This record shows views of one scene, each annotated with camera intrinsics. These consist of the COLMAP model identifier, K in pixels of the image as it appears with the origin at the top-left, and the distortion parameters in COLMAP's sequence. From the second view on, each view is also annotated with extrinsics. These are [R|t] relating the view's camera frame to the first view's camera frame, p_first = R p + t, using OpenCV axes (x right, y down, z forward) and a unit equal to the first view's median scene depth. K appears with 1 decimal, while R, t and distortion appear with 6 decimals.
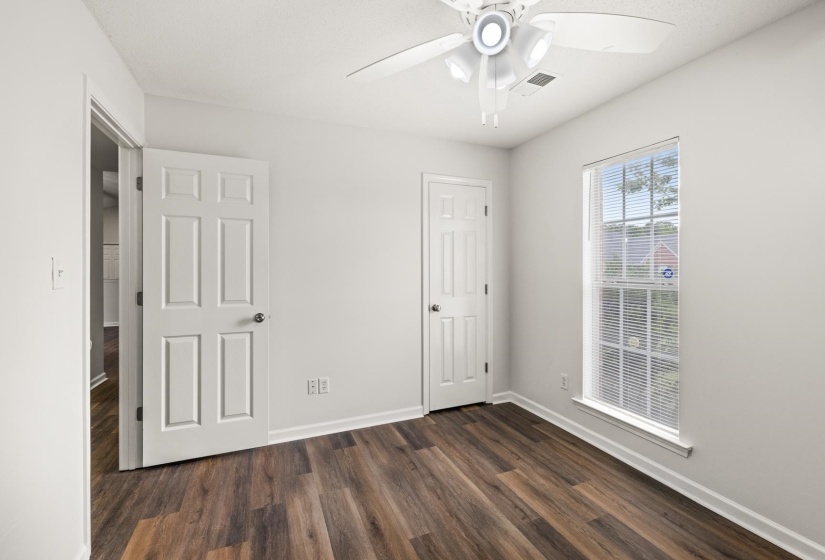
lens RADIAL K [[359.4, 0, 408.9], [0, 359.4, 273.0], [0, 0, 1]] dist [0.002299, 0.000131]
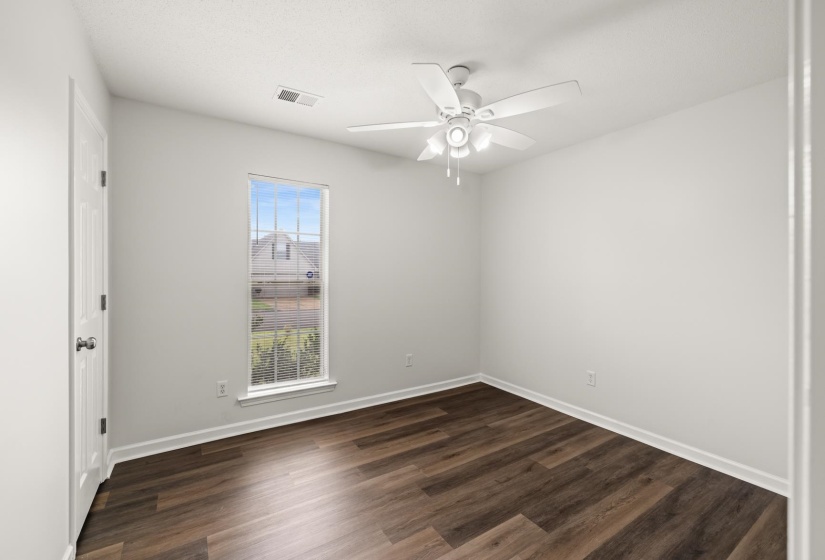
lens RADIAL K [[357.3, 0, 407.7], [0, 357.3, 275.9], [0, 0, 1]] dist [0.001889, 0.000308]
pose [[-0.199106, -0.013433, 0.979886, -0.629556], [0.000007, 0.999906, 0.013709, -0.011515], [-0.979978, 0.002736, -0.199087, 0.748834]]
